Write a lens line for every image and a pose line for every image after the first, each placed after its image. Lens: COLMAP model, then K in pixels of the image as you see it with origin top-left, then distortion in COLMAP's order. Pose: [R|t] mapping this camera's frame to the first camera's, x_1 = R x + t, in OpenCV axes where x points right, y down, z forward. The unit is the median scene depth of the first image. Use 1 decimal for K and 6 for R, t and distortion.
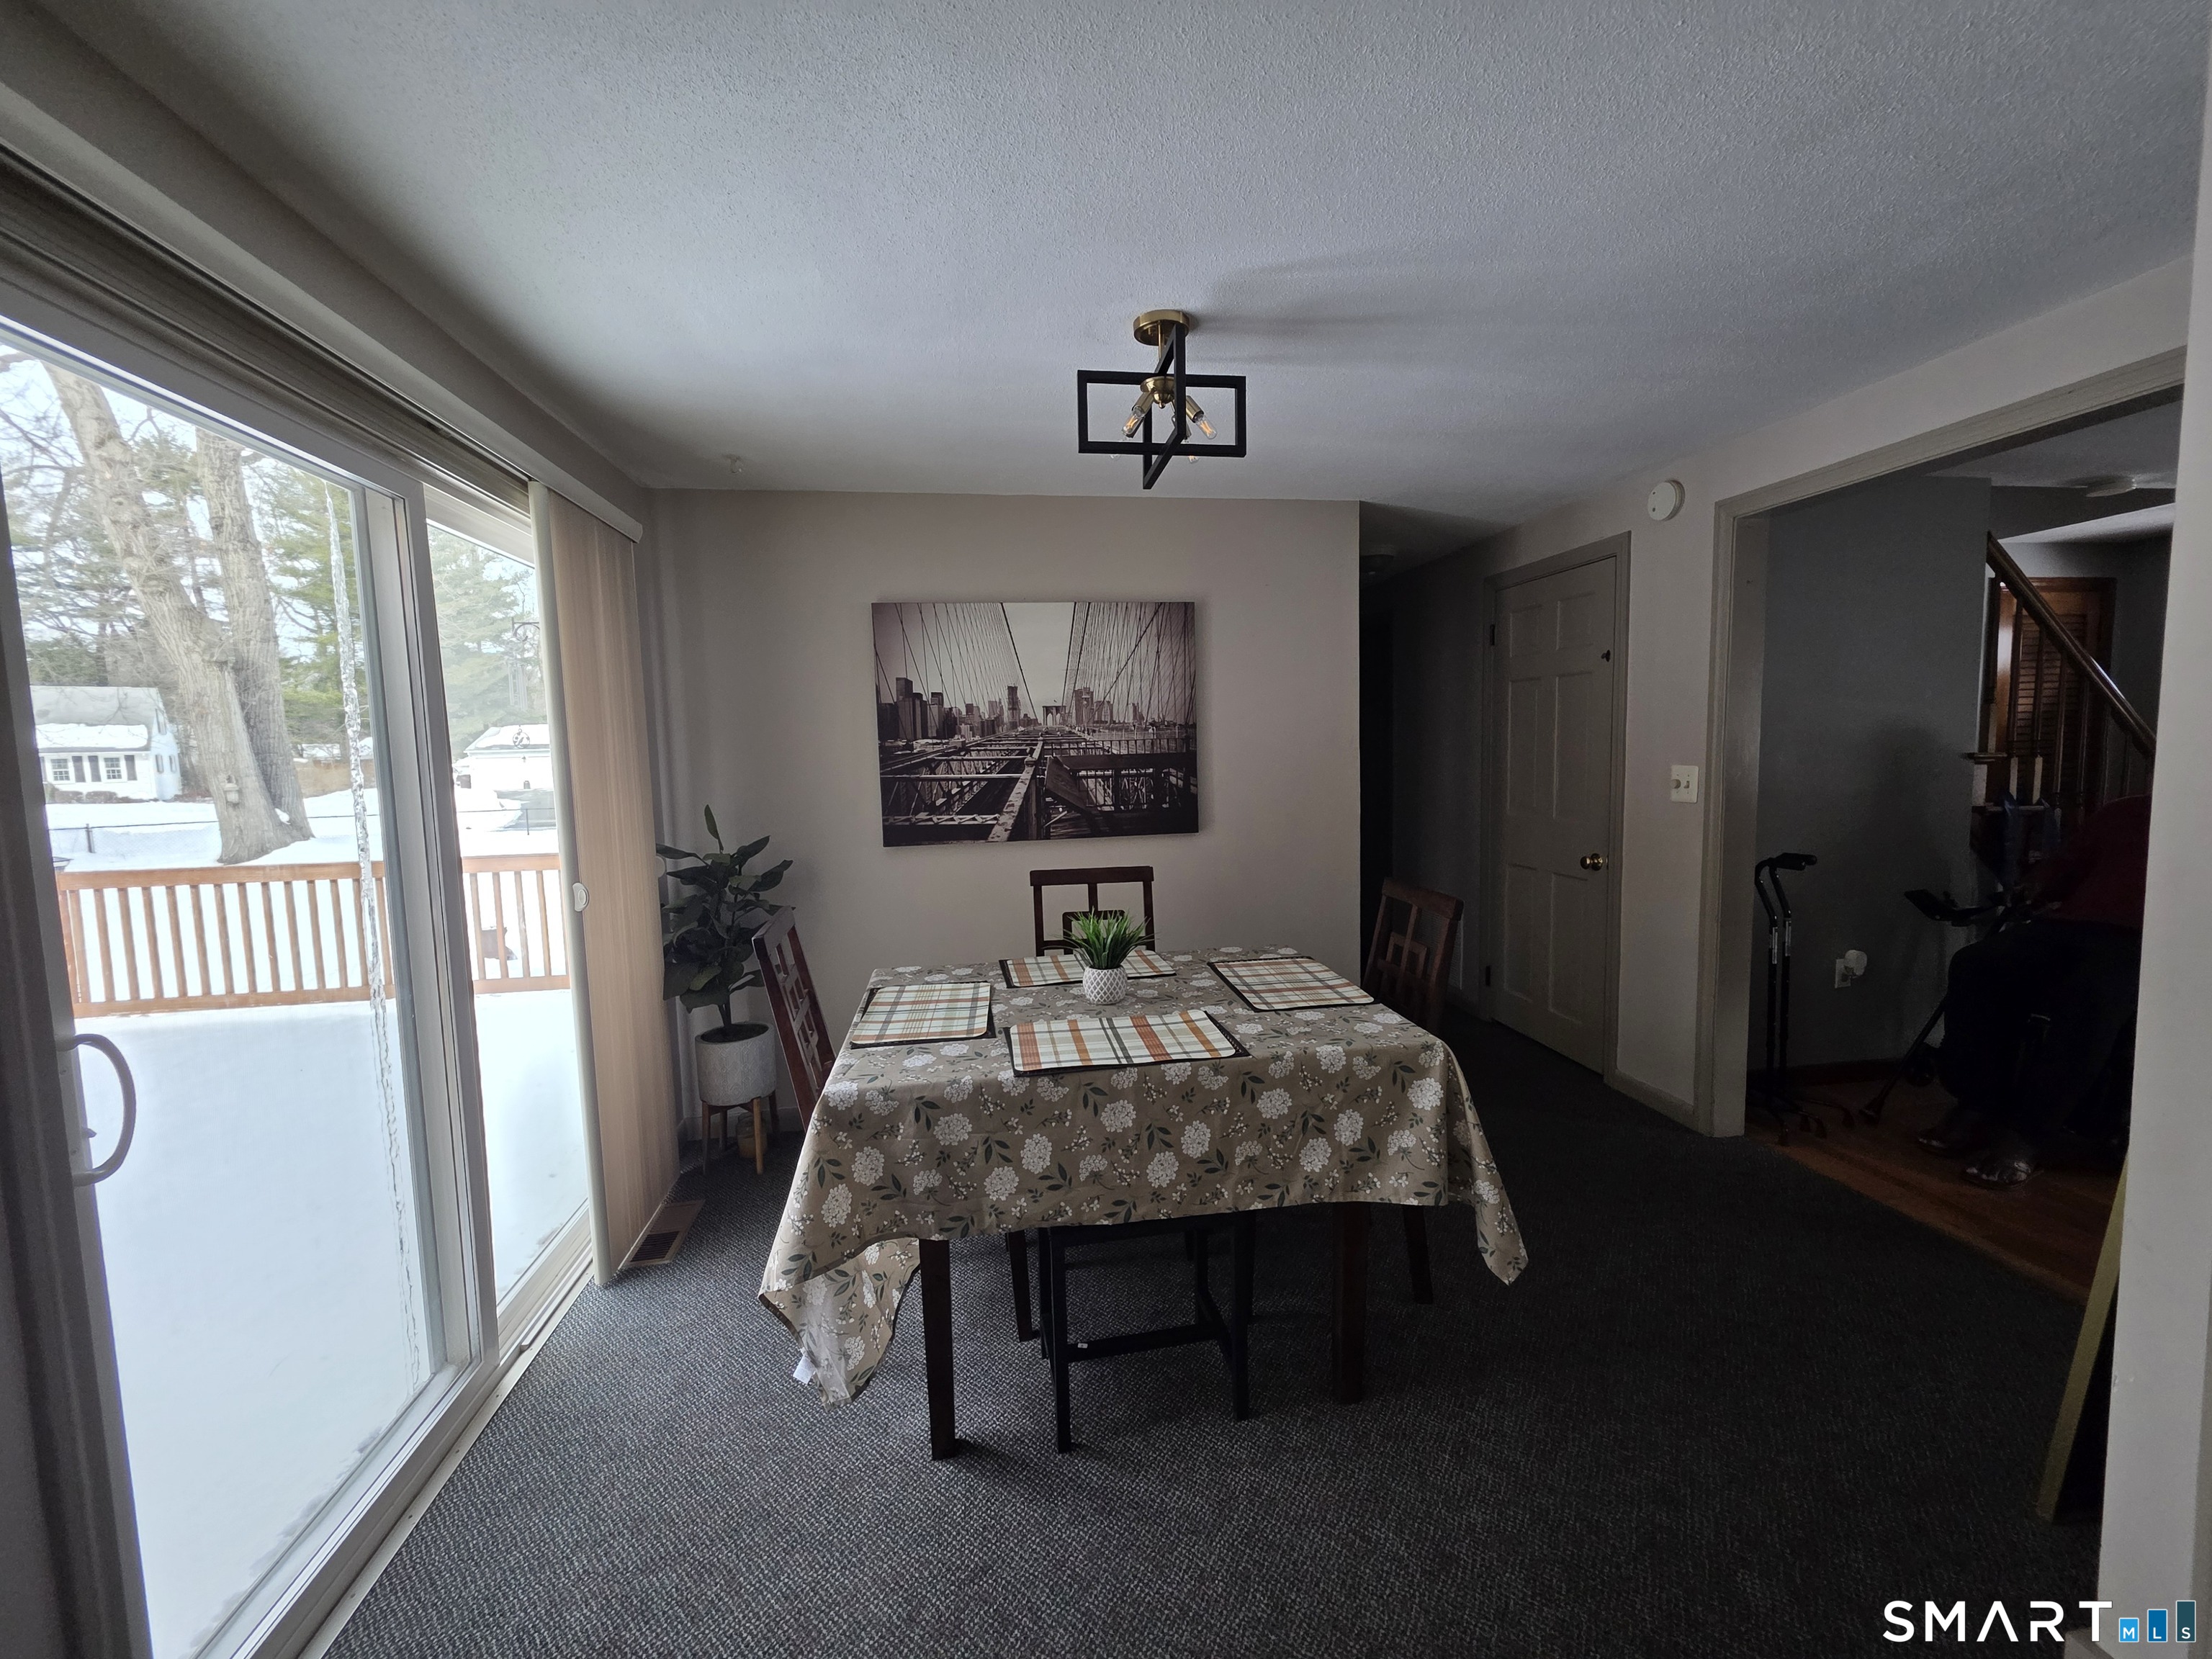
lens RADIAL K [[881.6, 0, 1106.0], [0, 881.6, 829.5], [0, 0, 1]] dist [0.001580, -0.000094]
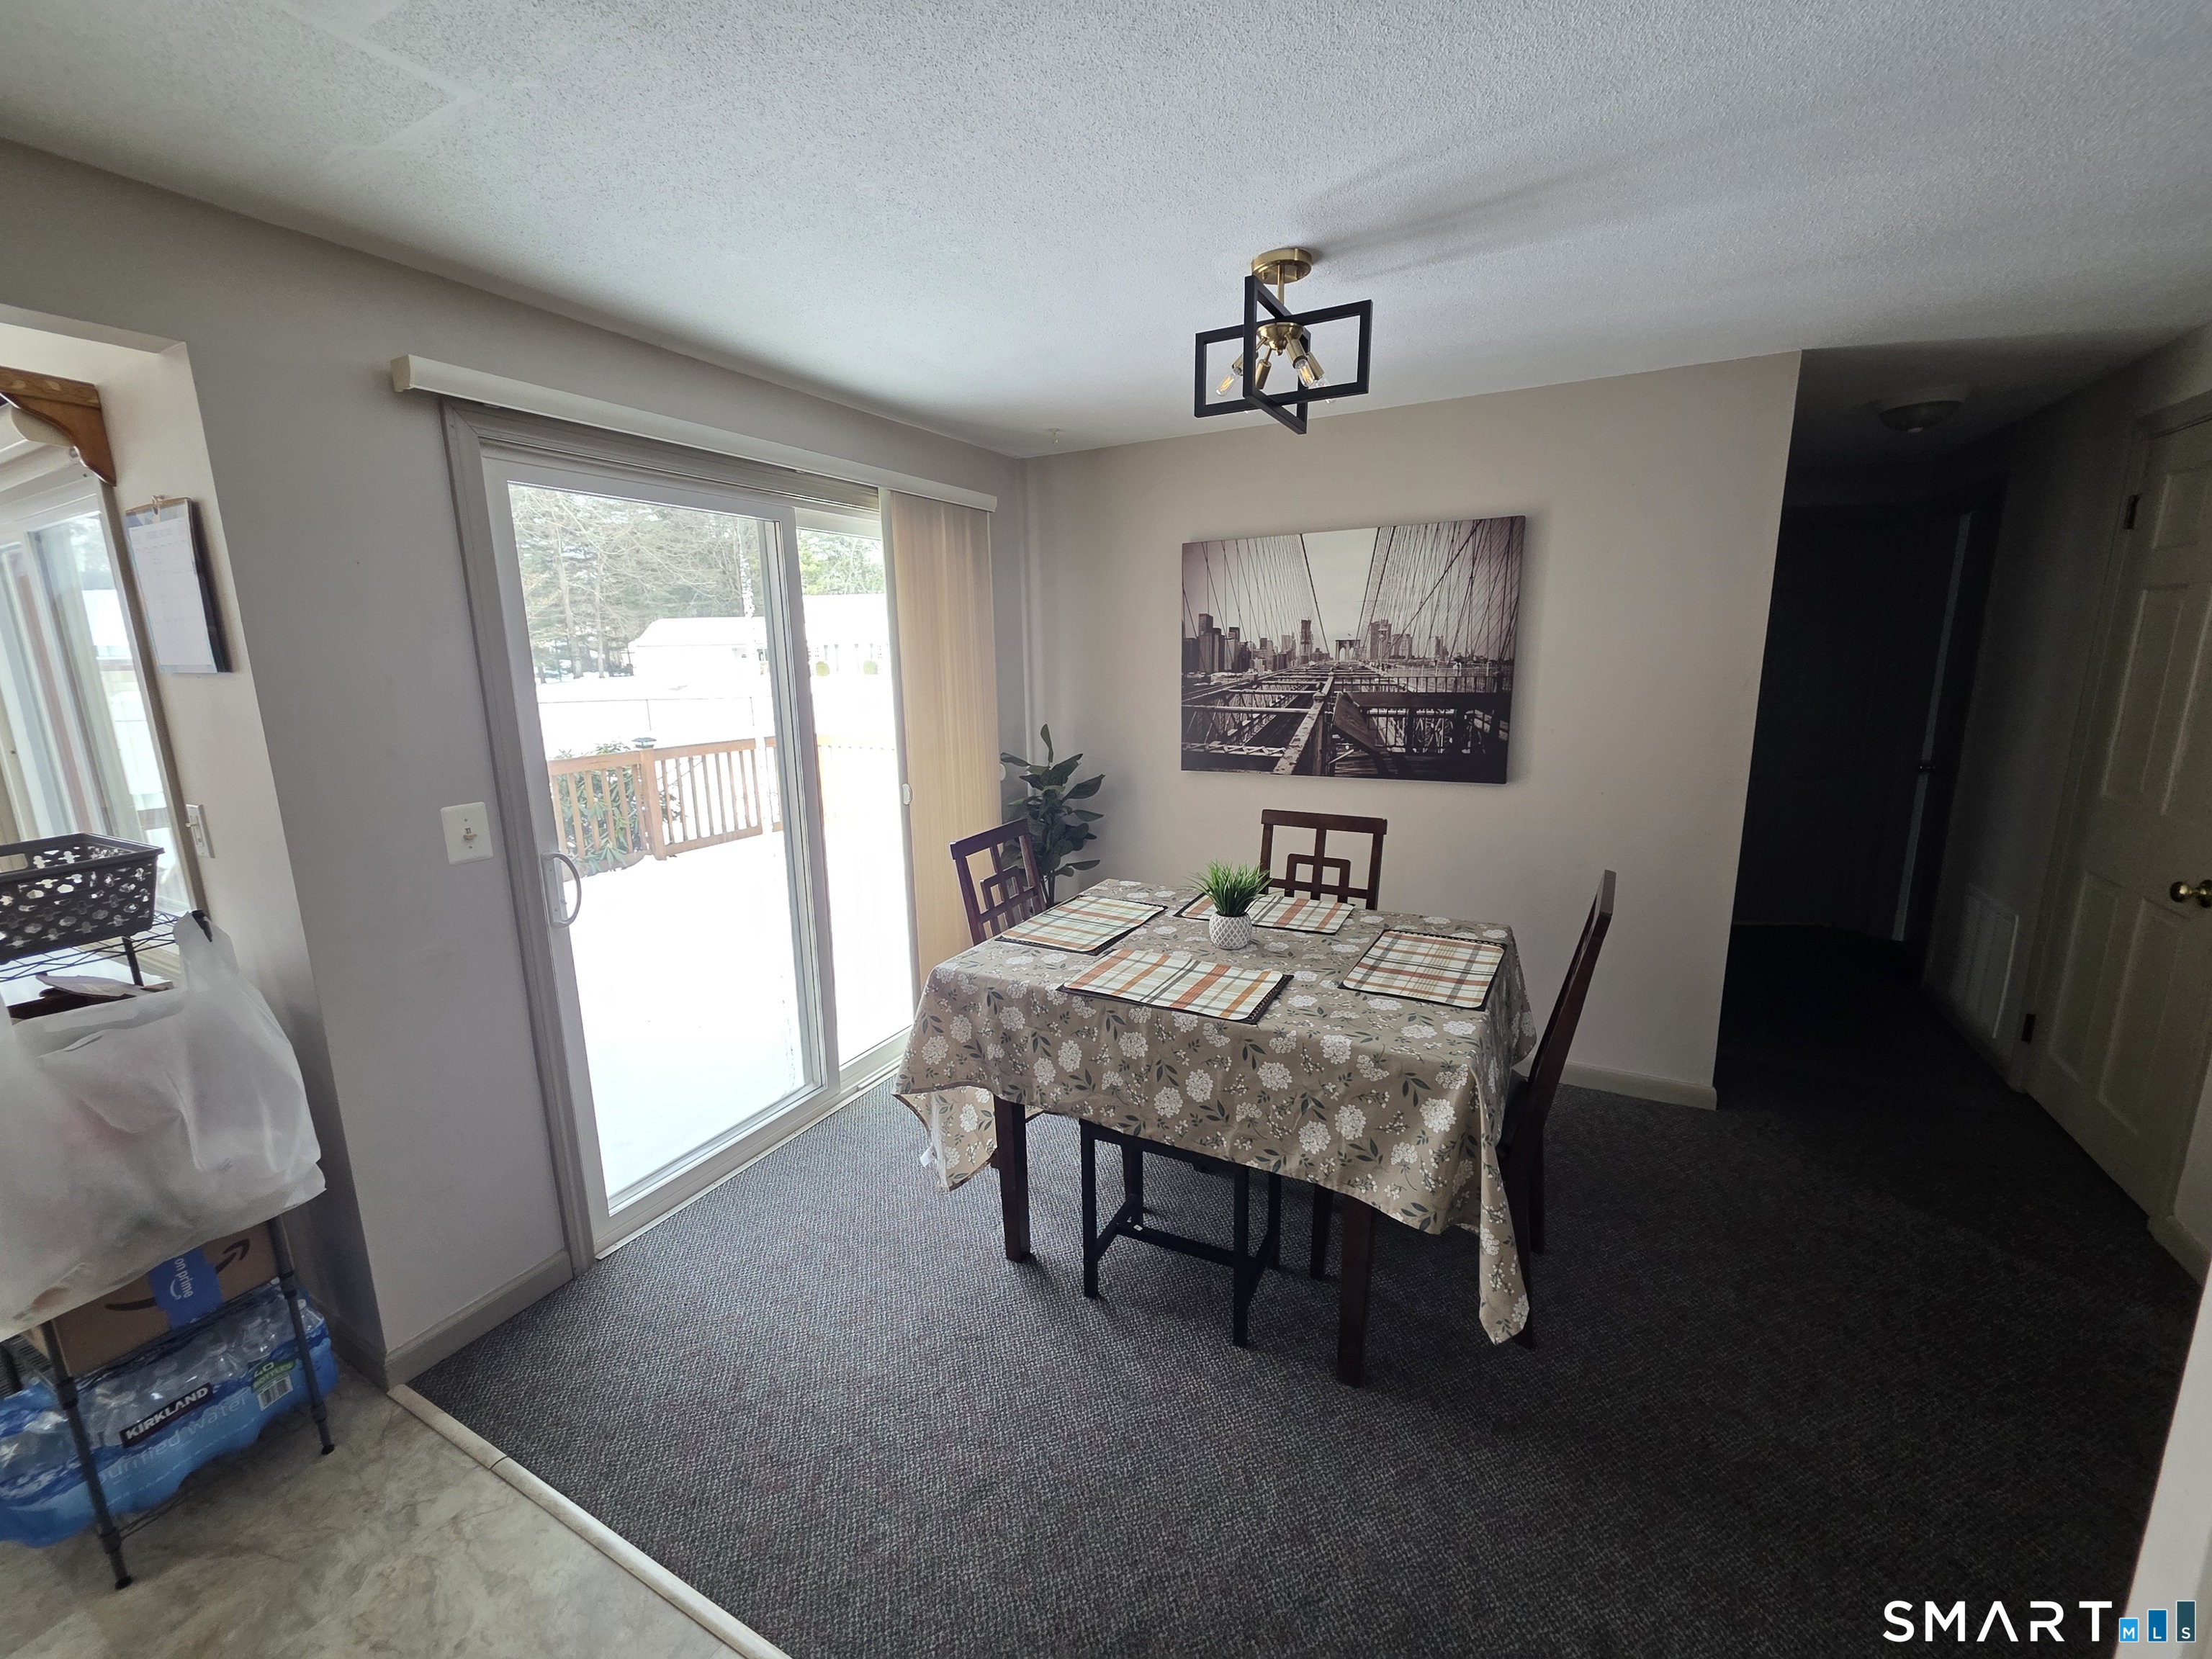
lens RADIAL K [[890.7, 0, 1106.0], [0, 890.7, 829.5], [0, 0, 1]] dist [0.000344, 0.000110]
pose [[0.801110, 0.129631, -0.584310, 0.468013], [-0.057342, 0.988396, 0.140660, -0.081528], [0.595764, -0.079179, 0.799247, 0.065196]]
